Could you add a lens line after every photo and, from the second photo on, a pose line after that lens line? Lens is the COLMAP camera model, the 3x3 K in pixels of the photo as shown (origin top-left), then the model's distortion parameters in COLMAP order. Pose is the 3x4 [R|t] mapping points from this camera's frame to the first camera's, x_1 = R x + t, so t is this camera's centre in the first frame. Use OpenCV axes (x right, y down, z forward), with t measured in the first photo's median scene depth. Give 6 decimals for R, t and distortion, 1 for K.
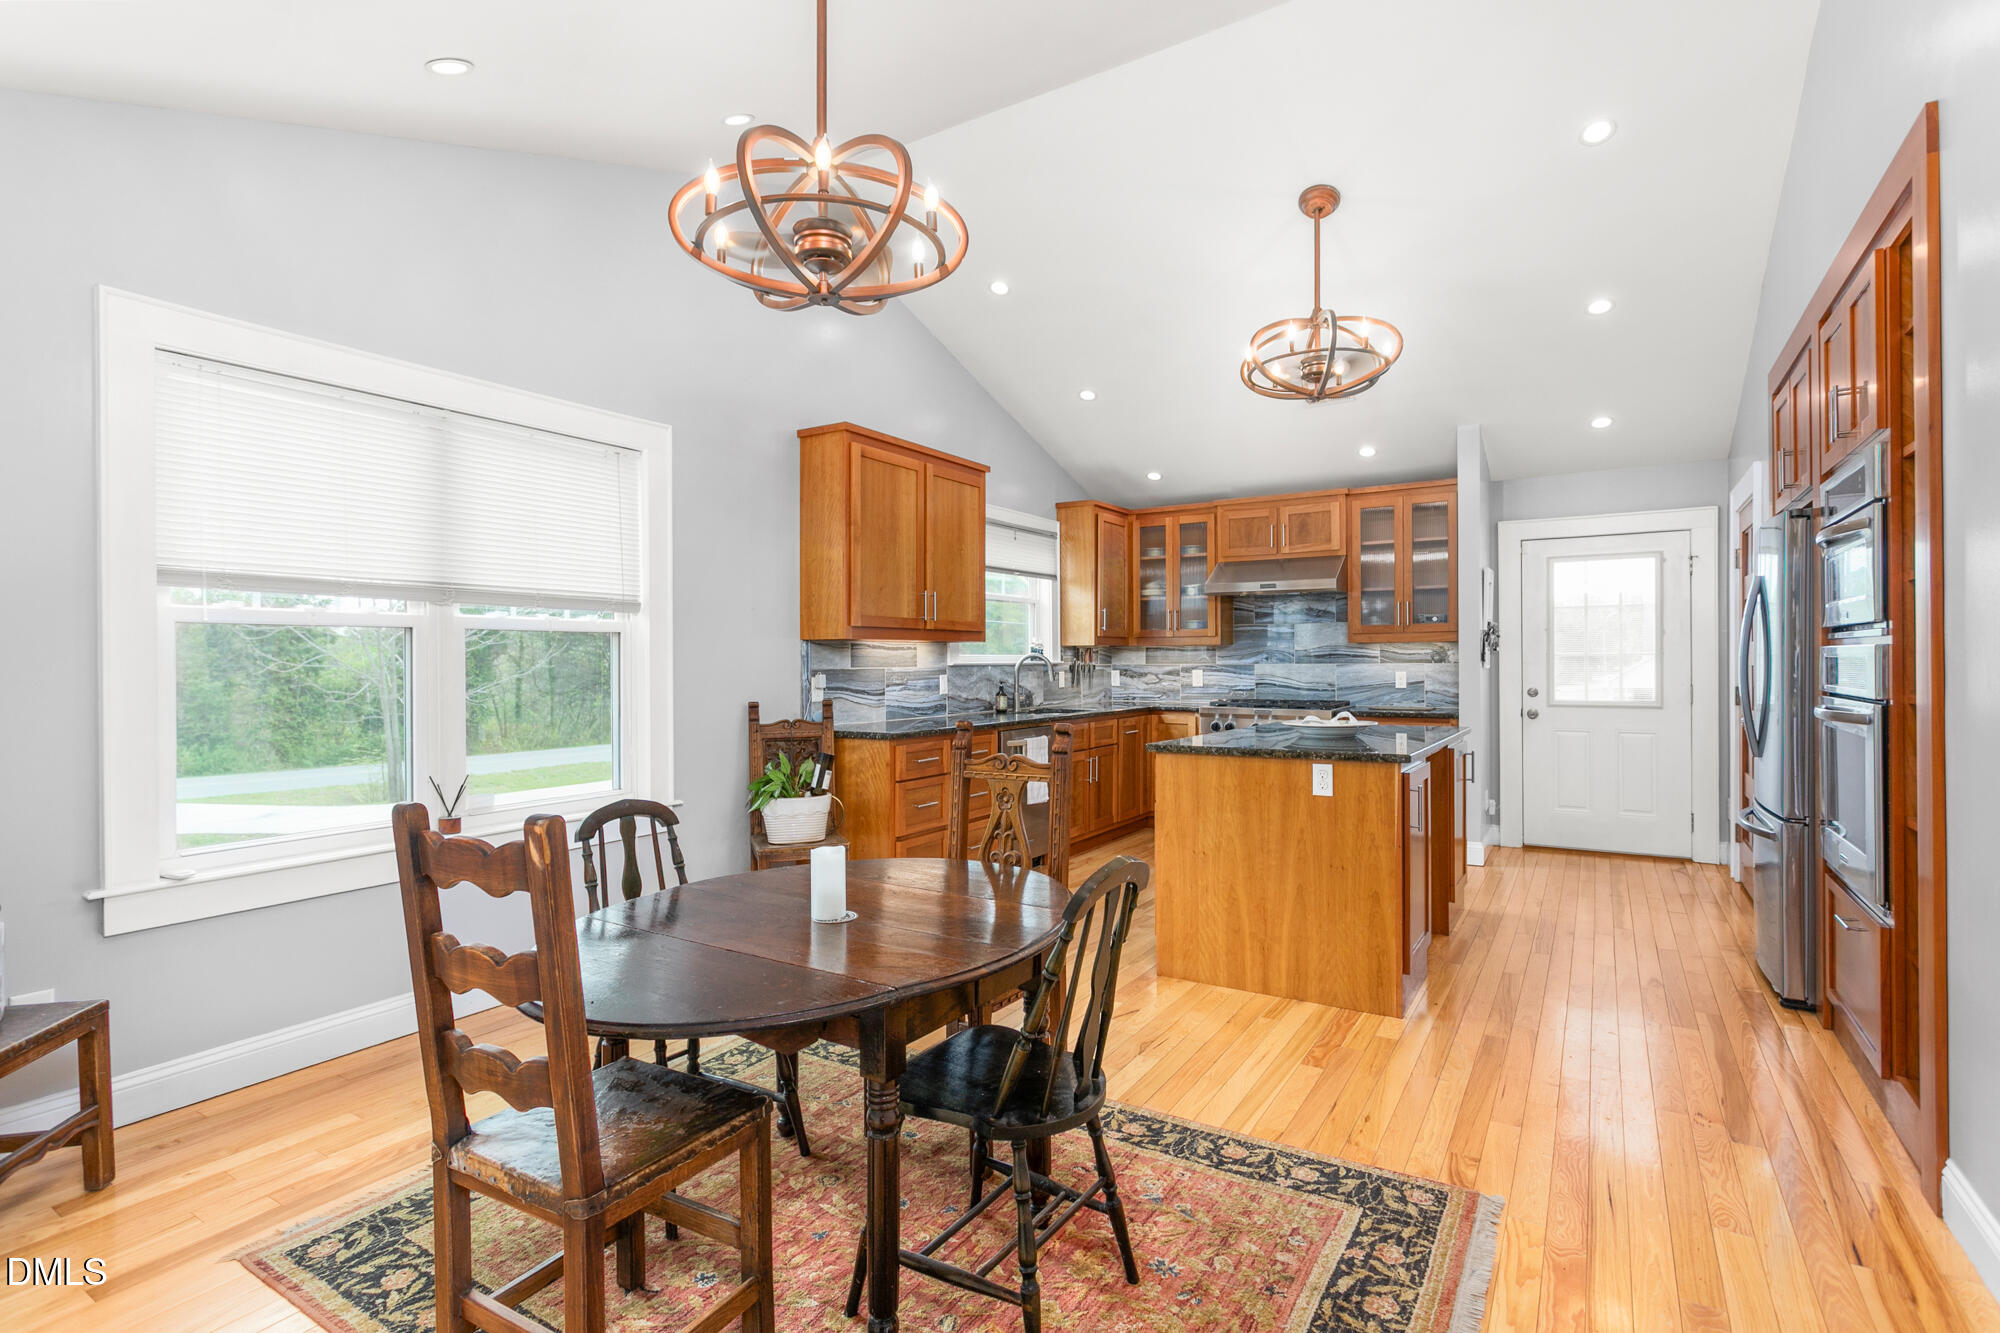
lens RADIAL K [[964.3, 0, 998.0], [0, 964.3, 663.9], [0, 0, 1]] dist [-0.009218, 0.003467]
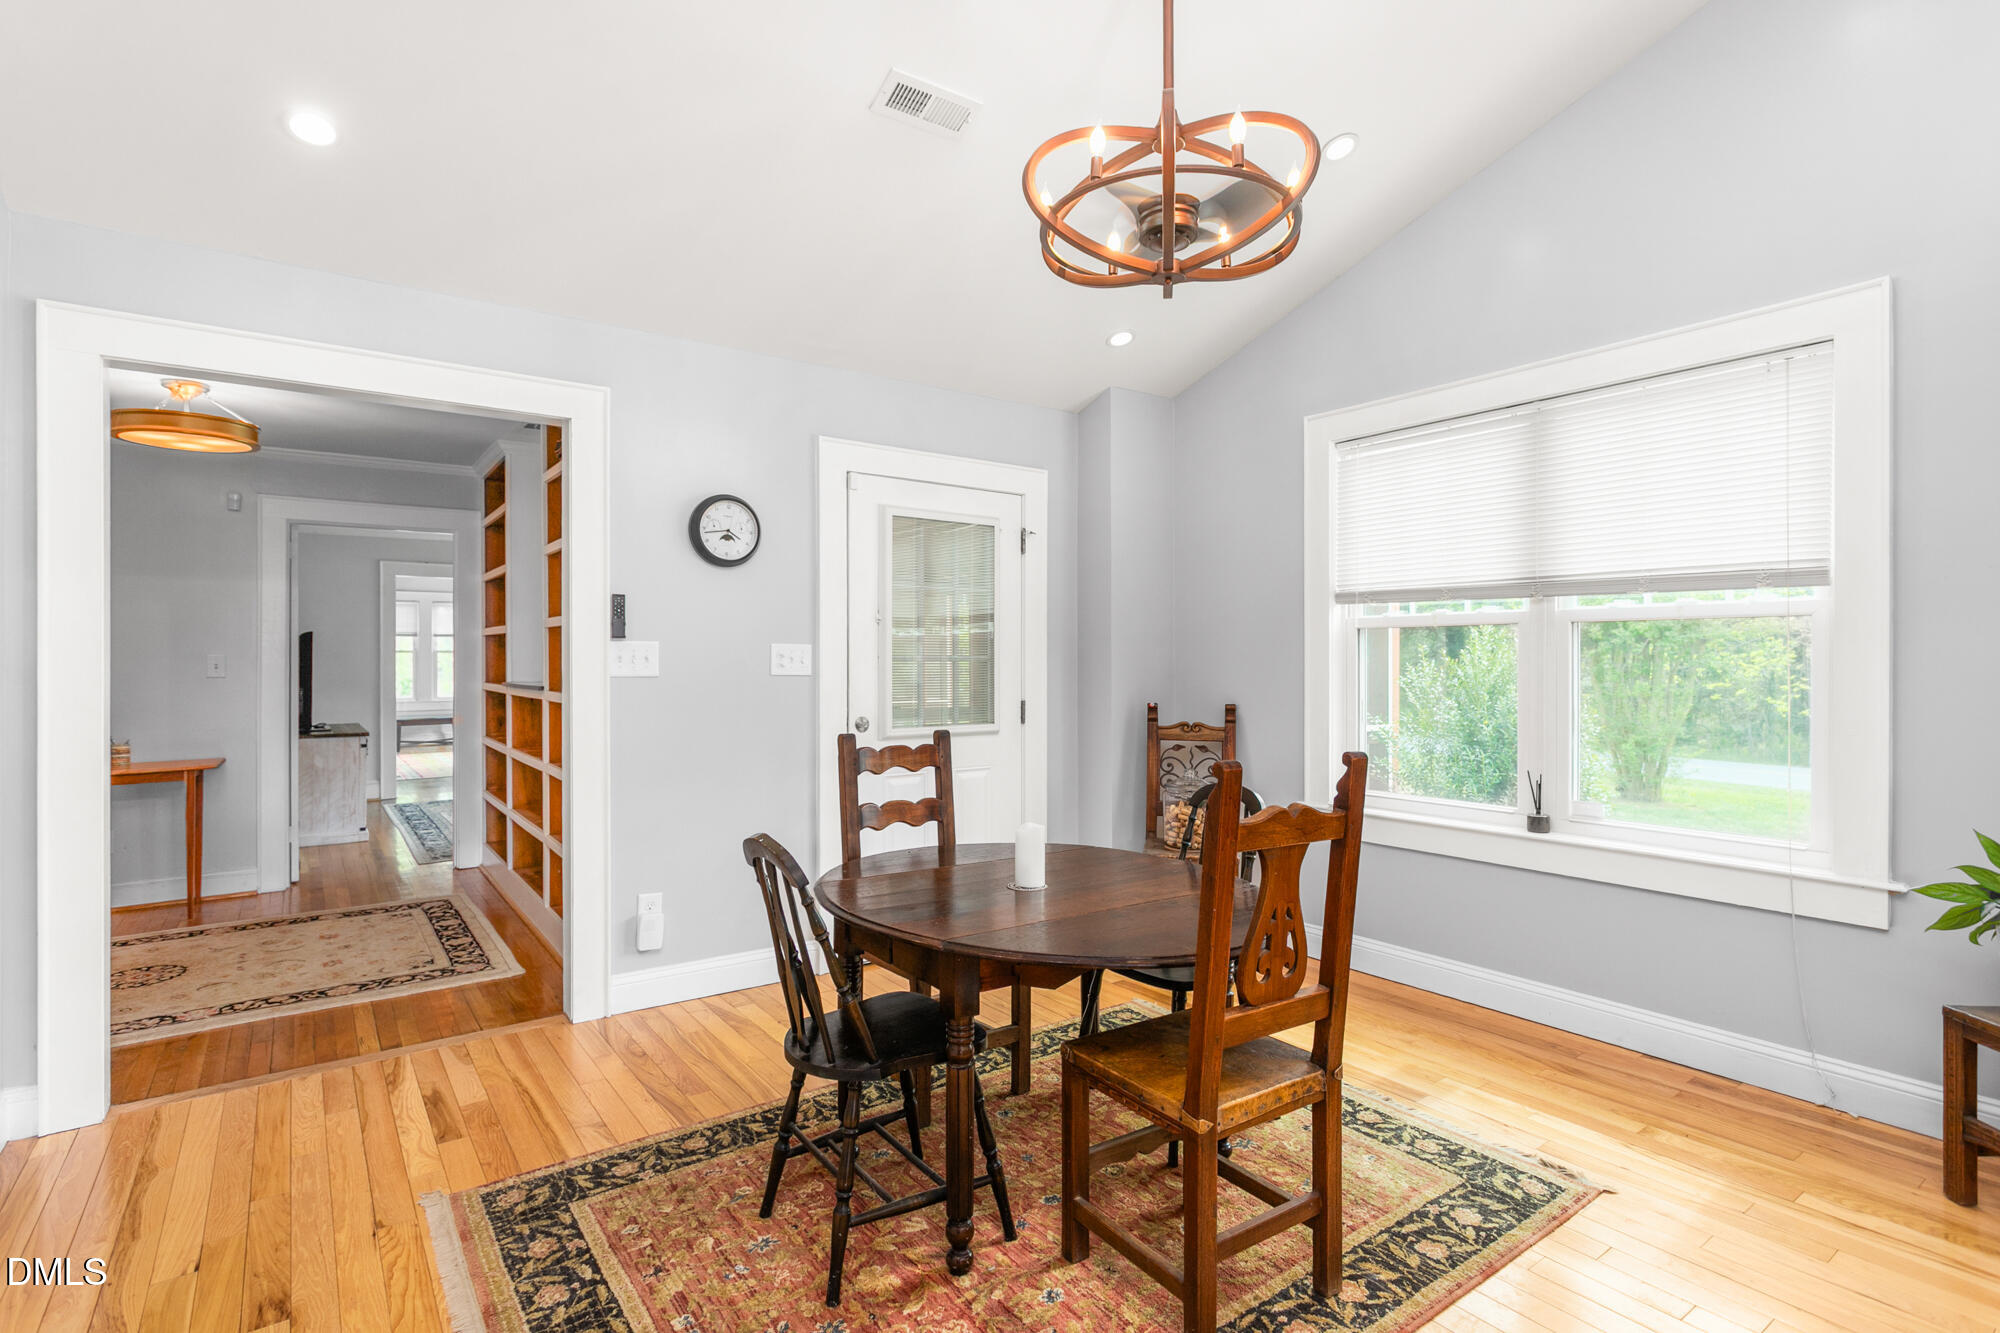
lens RADIAL K [[964.3, 0, 998.0], [0, 964.3, 671.8], [0, 0, 1]] dist [-0.009218, 0.003467]
pose [[-0.370500, 0.017761, -0.928663, 0.556299], [0.000202, 0.999819, 0.019042, -0.006791], [0.928833, 0.006868, -0.370436, 0.869765]]
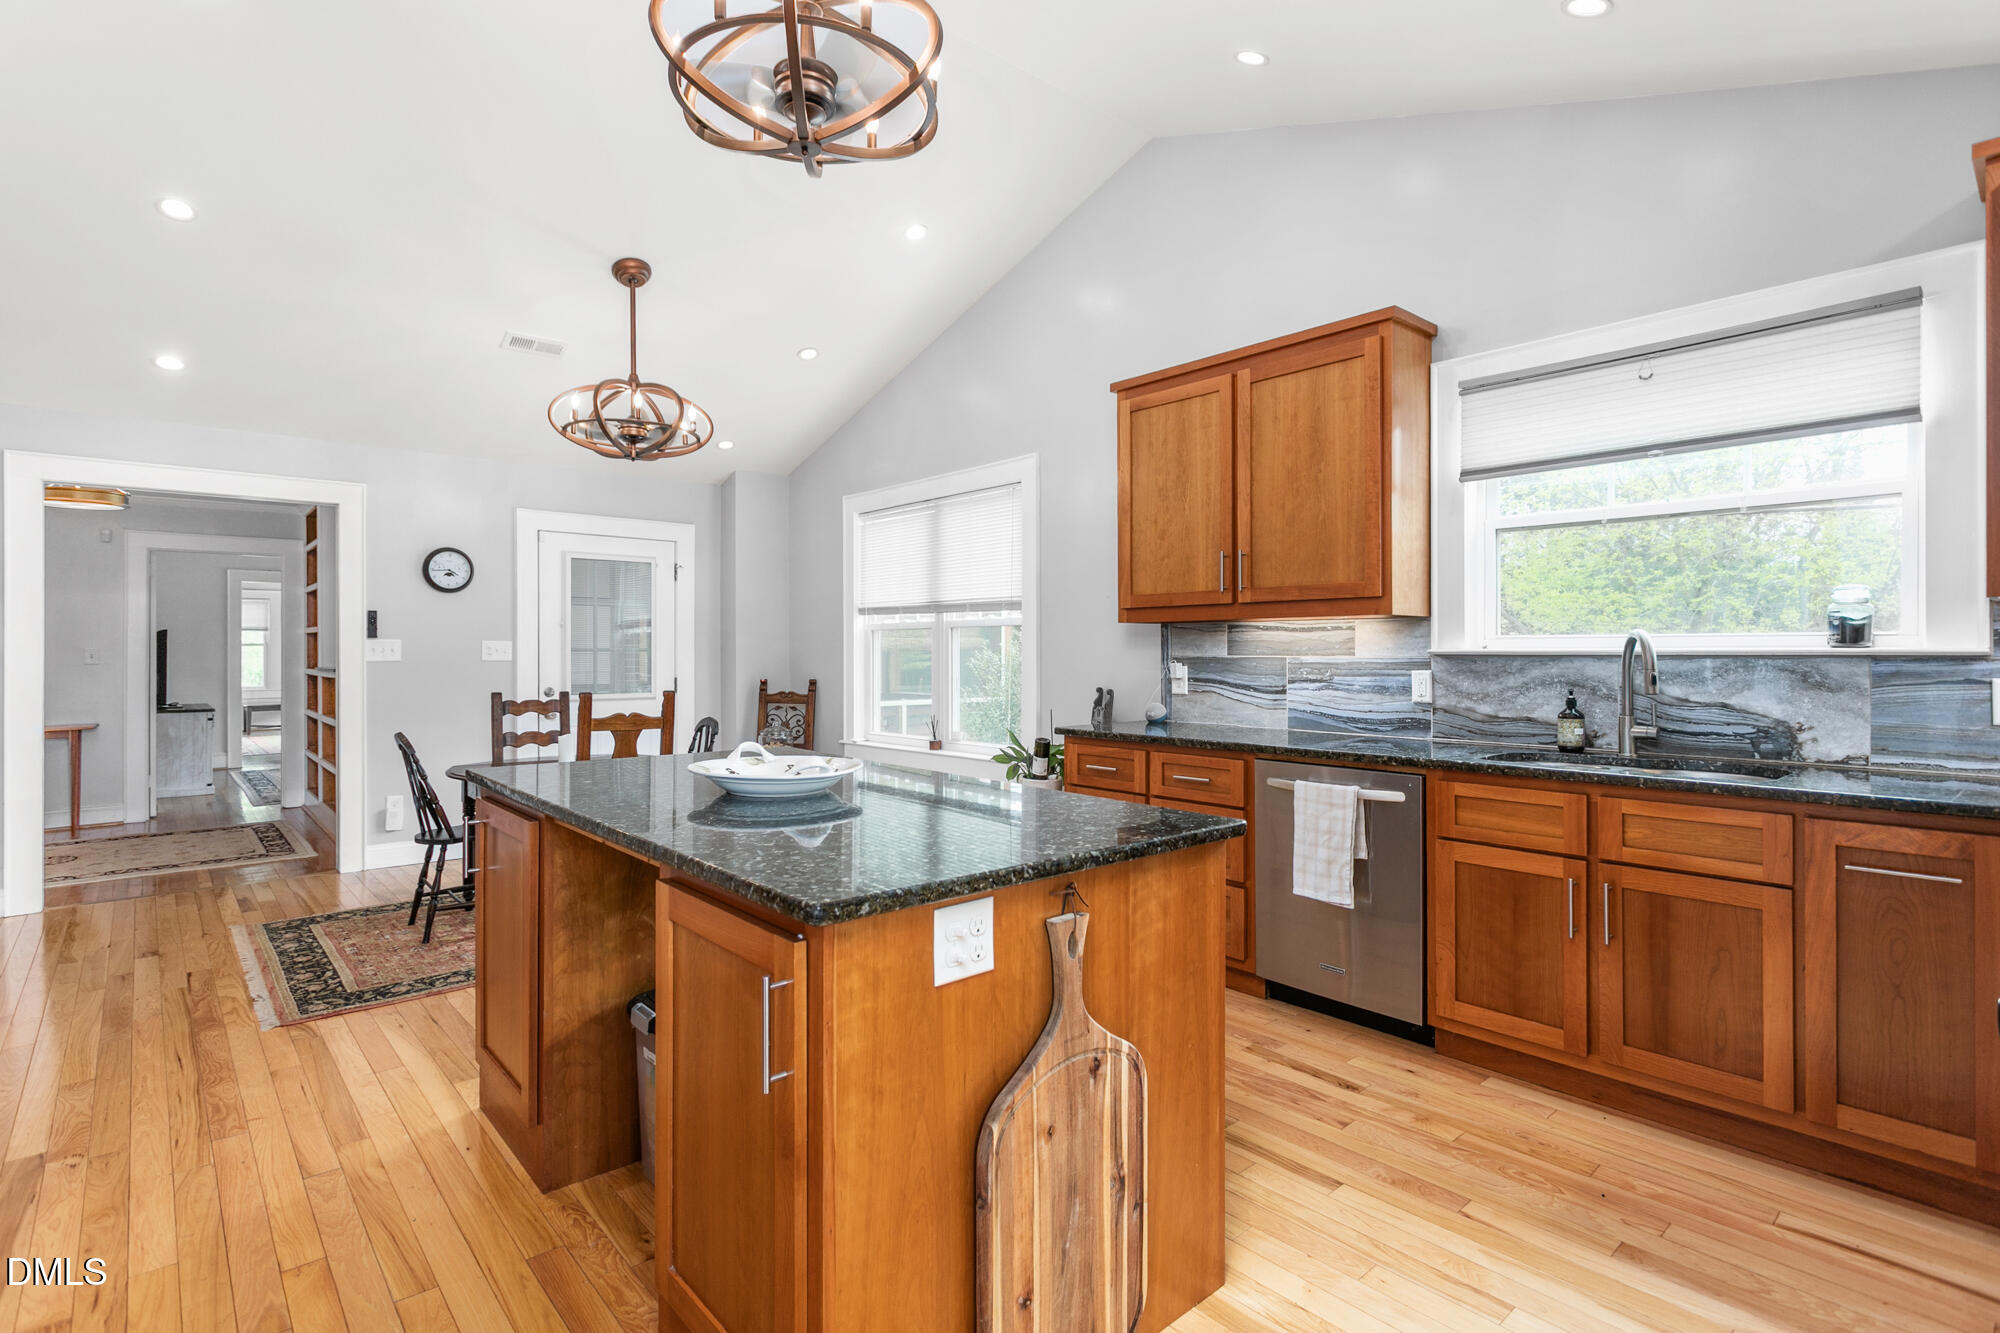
lens RADIAL K [[964.3, 0, 1000.1], [0, 964.3, 658.1], [0, 0, 1]] dist [-0.009218, 0.003467]
pose [[-0.278697, 0.013661, -0.960282, 1.043577], [0.001632, 0.999904, 0.013751, -0.008400], [0.960378, 0.002265, -0.278693, 1.615313]]
